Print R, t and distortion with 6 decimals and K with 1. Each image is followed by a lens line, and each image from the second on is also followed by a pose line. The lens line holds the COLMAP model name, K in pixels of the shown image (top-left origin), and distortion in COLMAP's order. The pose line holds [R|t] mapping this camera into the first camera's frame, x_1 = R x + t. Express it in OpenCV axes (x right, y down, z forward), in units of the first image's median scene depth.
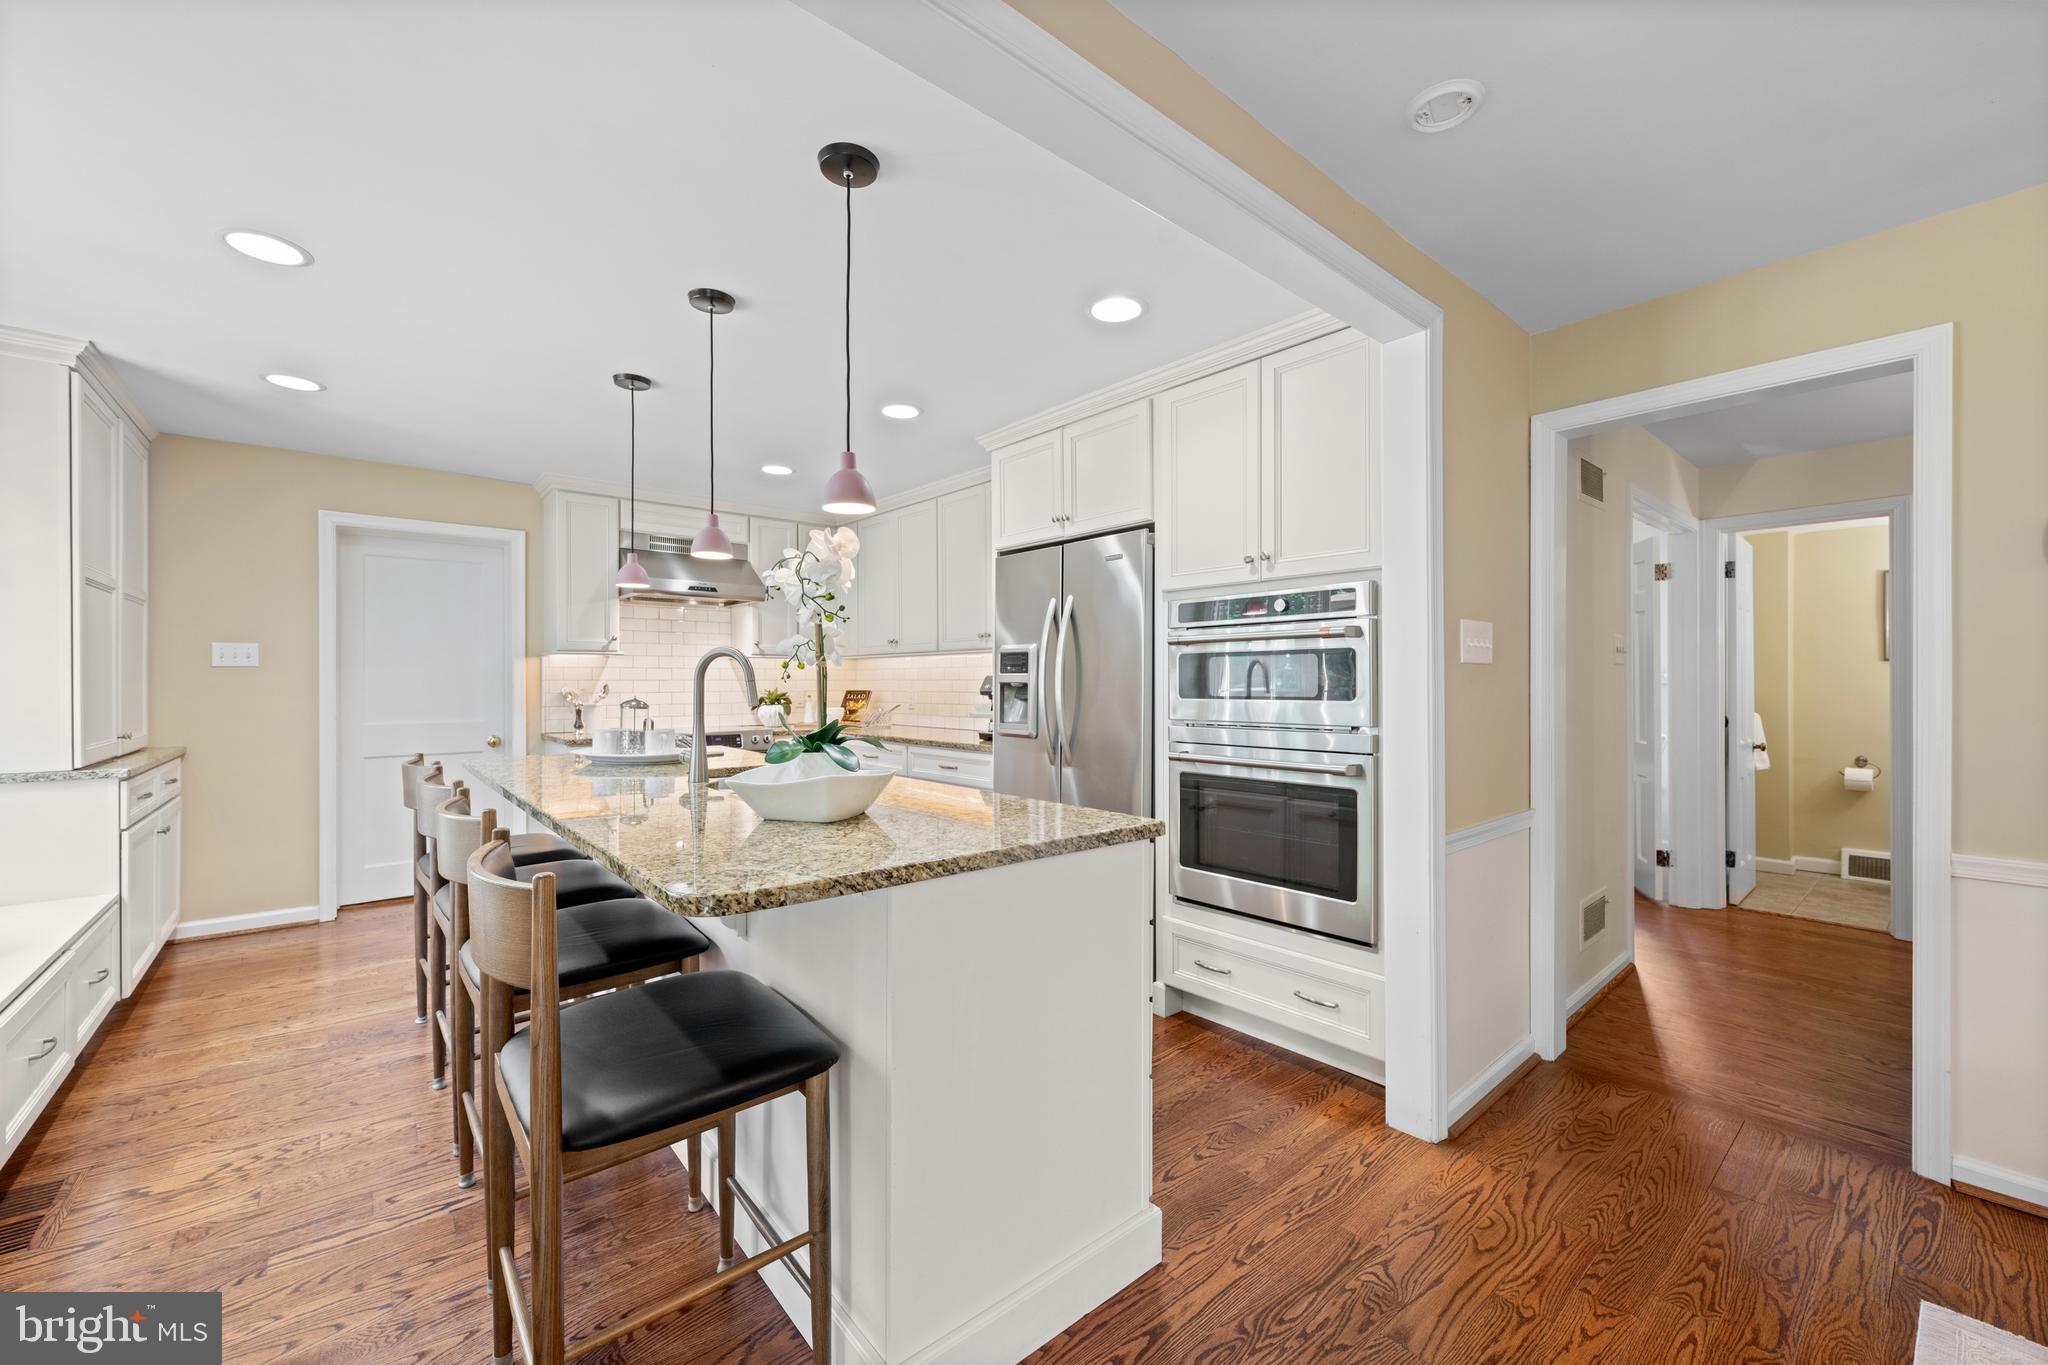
lens RADIAL K [[802.5, 0, 1030.0], [0, 802.5, 686.9], [0, 0, 1]] dist [-0.000039, 0.000535]
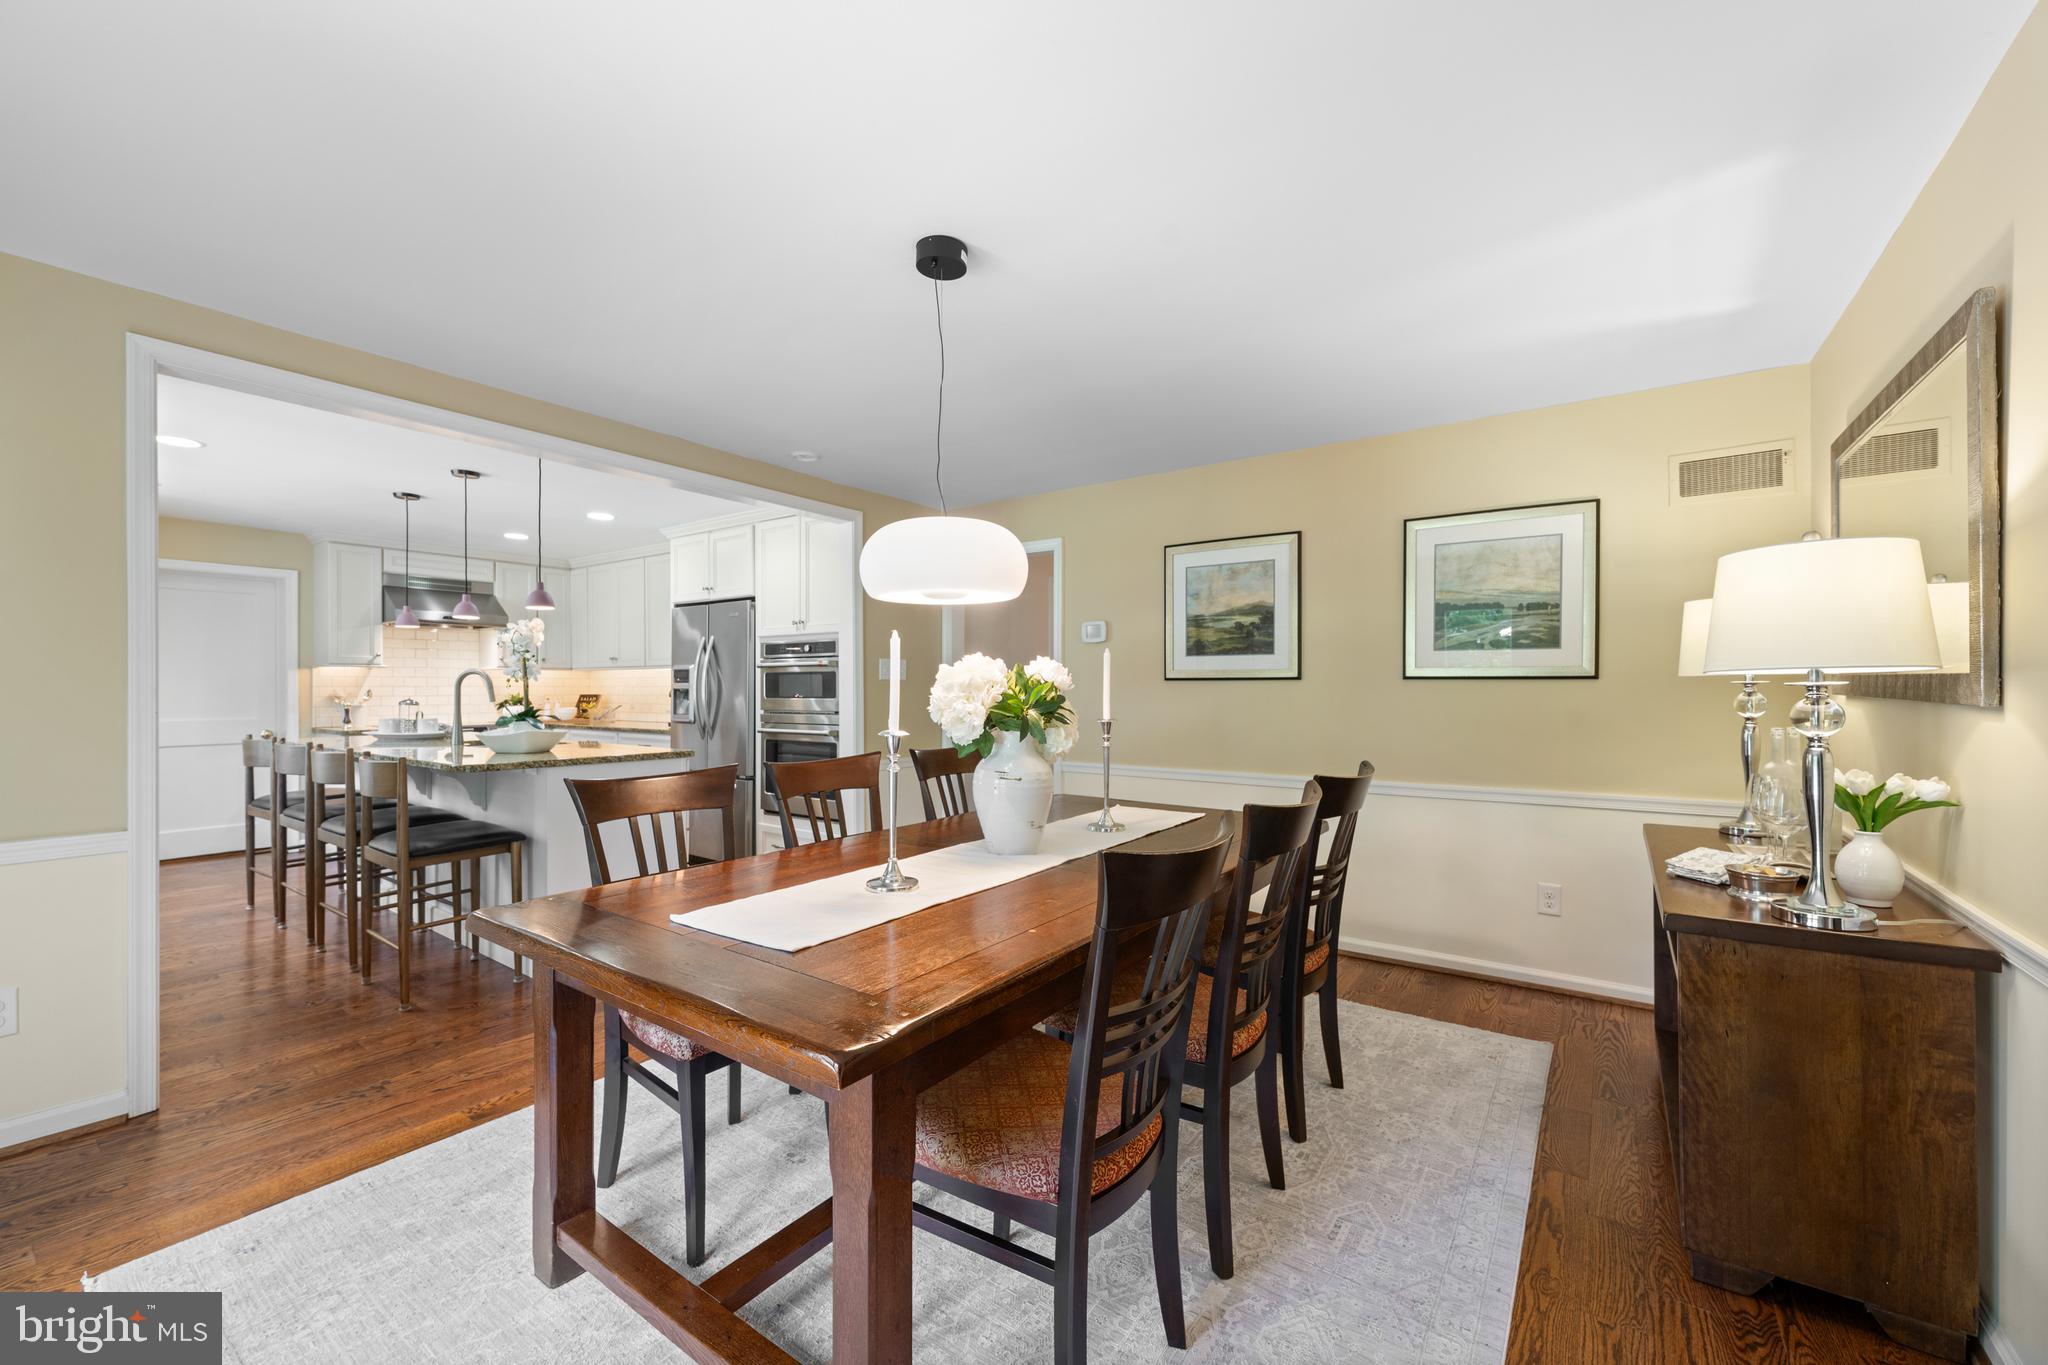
lens RADIAL K [[802.5, 0, 1023.1], [0, 802.5, 693.3], [0, 0, 1]] dist [-0.000039, 0.000535]
pose [[0.971828, -0.000636, 0.235690, 0.264450], [0.000482, 1.000000, 0.000711, 0.002798], [-0.235691, -0.000577, 0.971828, -0.701684]]
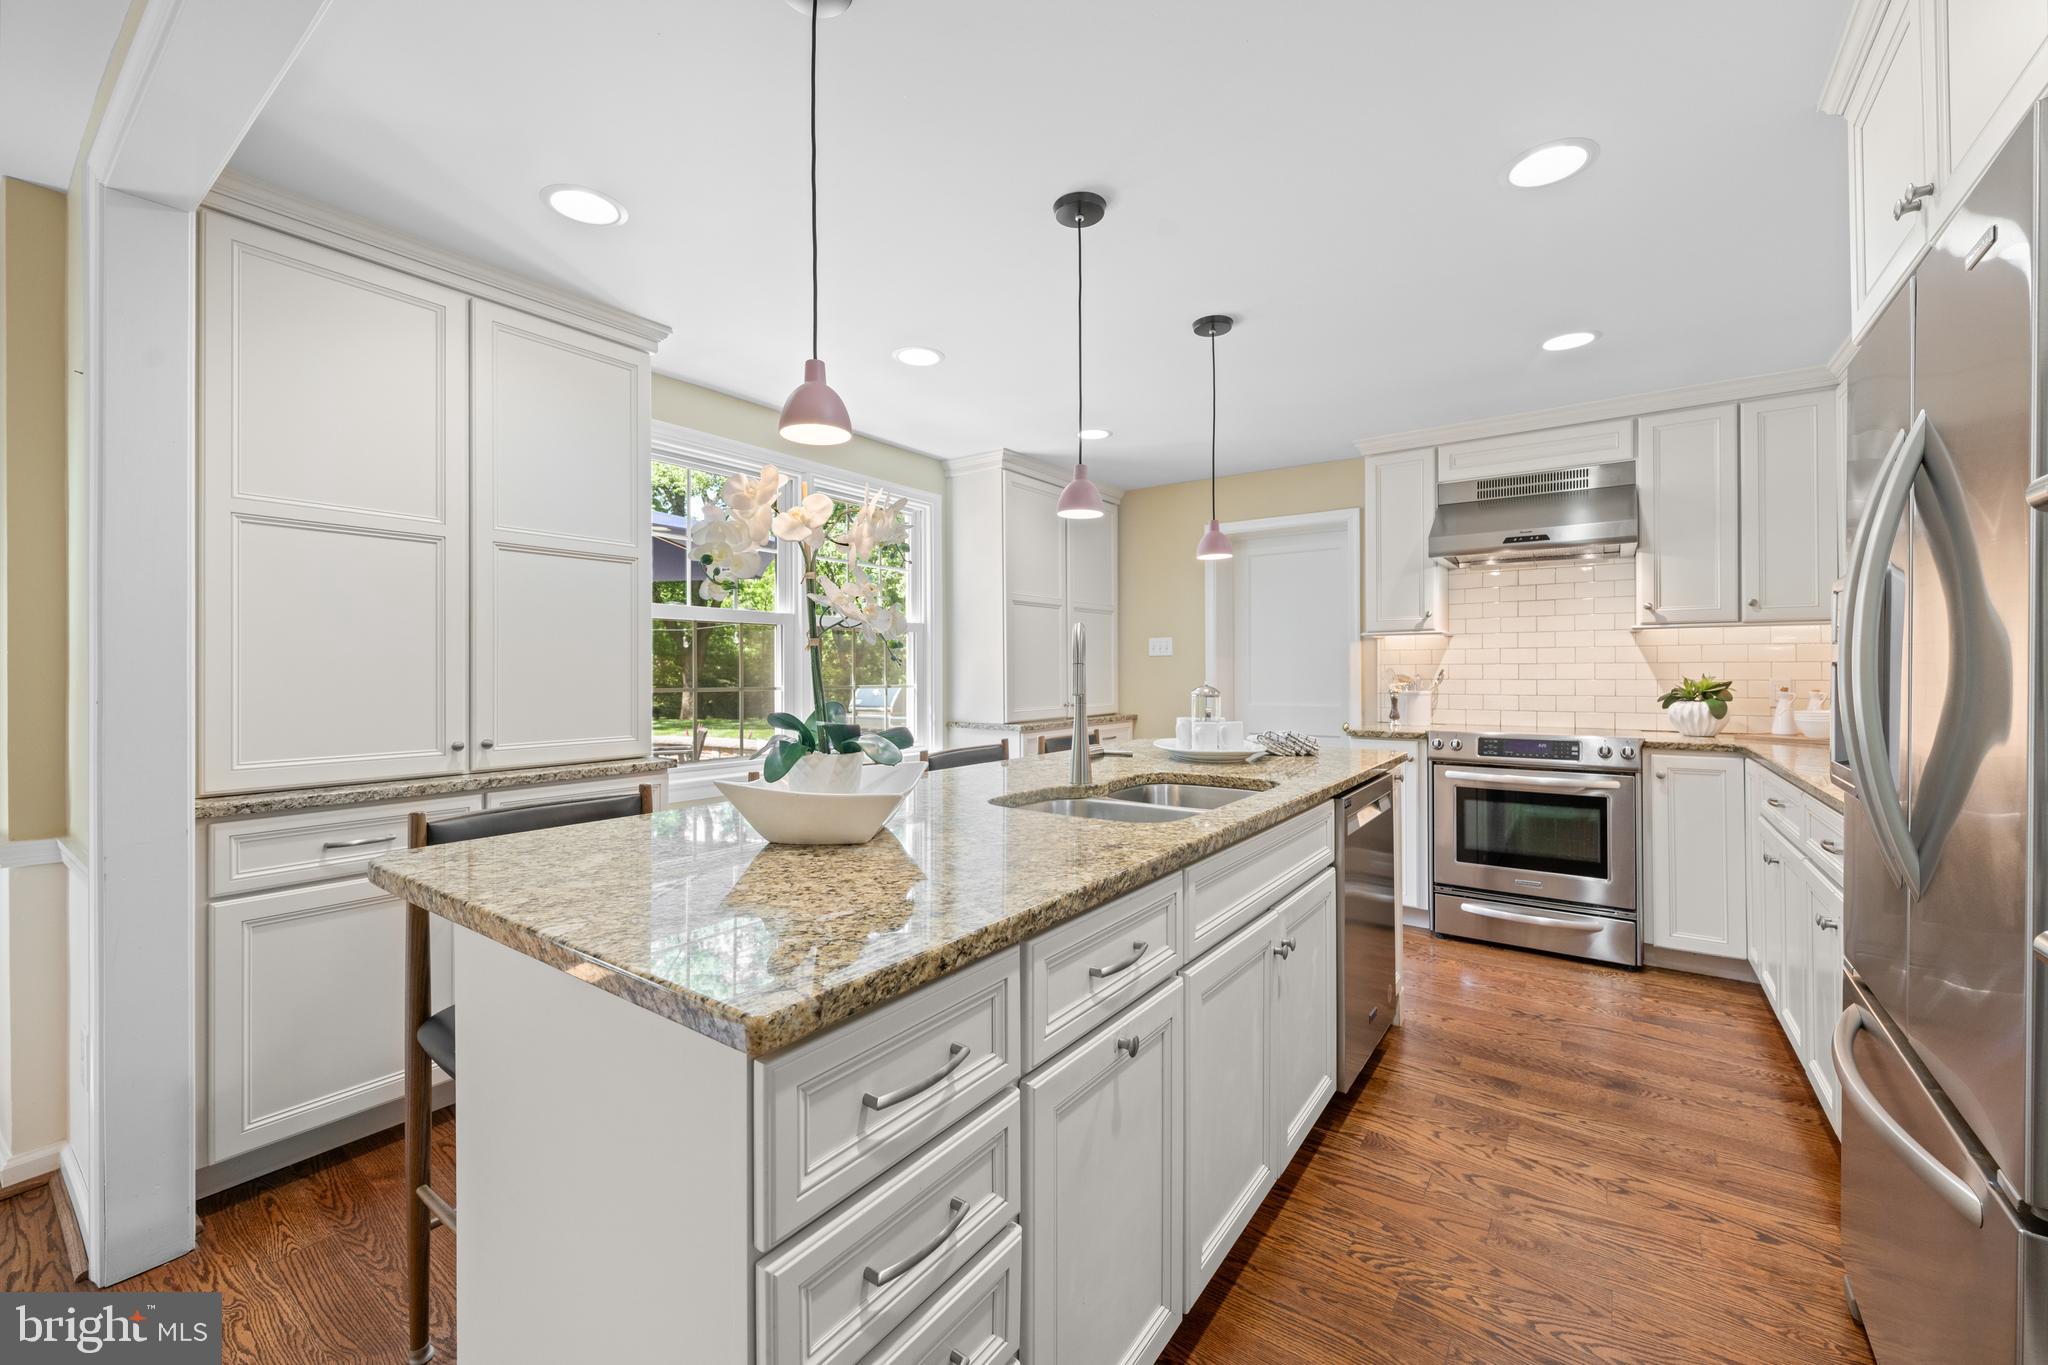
lens RADIAL K [[802.5, 0, 1005.1], [0, 802.5, 653.7], [0, 0, 1]] dist [-0.000039, 0.000535]
pose [[0.228059, -0.018117, -0.973479, 0.264929], [0.000547, 0.999829, -0.018480, -0.005458], [0.973647, 0.003682, 0.228030, 0.504254]]
